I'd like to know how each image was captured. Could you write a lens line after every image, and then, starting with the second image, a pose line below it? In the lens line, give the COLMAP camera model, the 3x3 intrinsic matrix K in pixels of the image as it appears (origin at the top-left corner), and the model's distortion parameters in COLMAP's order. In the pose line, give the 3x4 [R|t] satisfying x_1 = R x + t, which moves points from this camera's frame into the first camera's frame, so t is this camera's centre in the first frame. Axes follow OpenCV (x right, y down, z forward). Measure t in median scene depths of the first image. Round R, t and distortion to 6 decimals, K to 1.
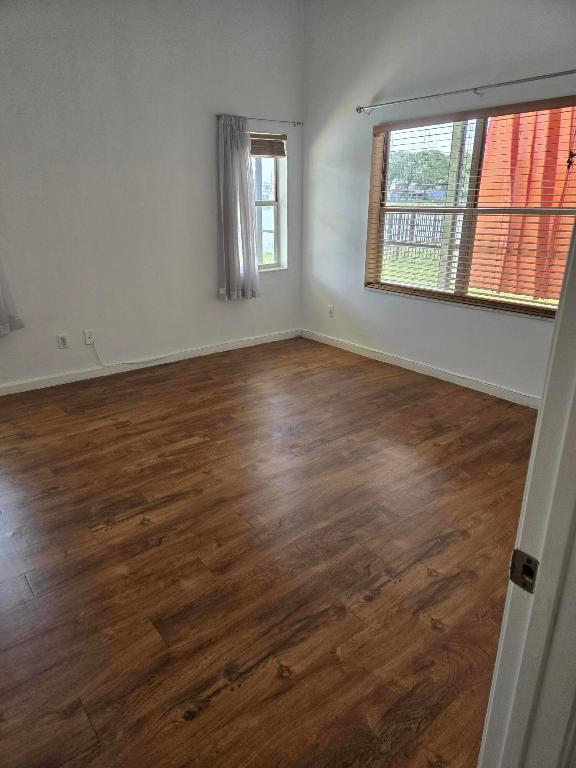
lens RADIAL K [[521.0, 0, 286.5], [0, 521.0, 384.1], [0, 0, 1]] dist [-0.000187, -0.008310]
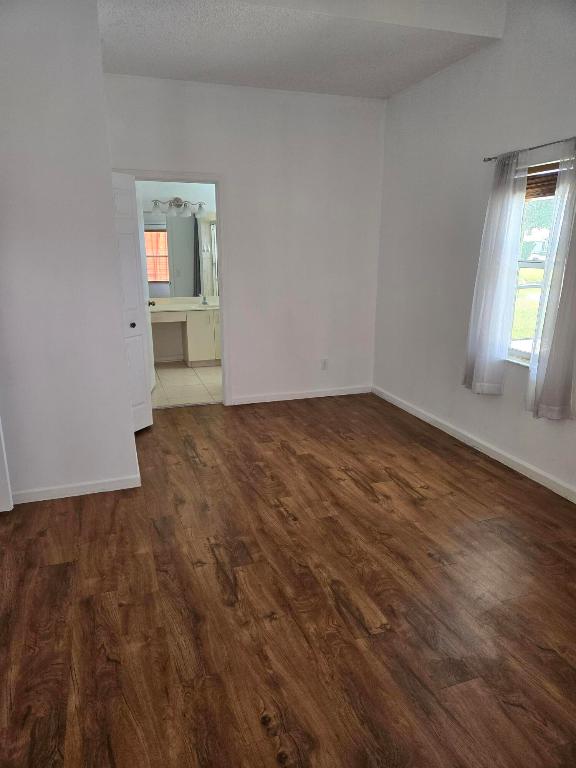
lens RADIAL K [[521.0, 0, 288.3], [0, 521.0, 383.8], [0, 0, 1]] dist [-0.000187, -0.008310]
pose [[-0.322018, 0.246162, -0.914171, 0.432268], [-0.334701, 0.873648, 0.353149, -0.384909], [0.885595, 0.419695, -0.198940, 1.017589]]
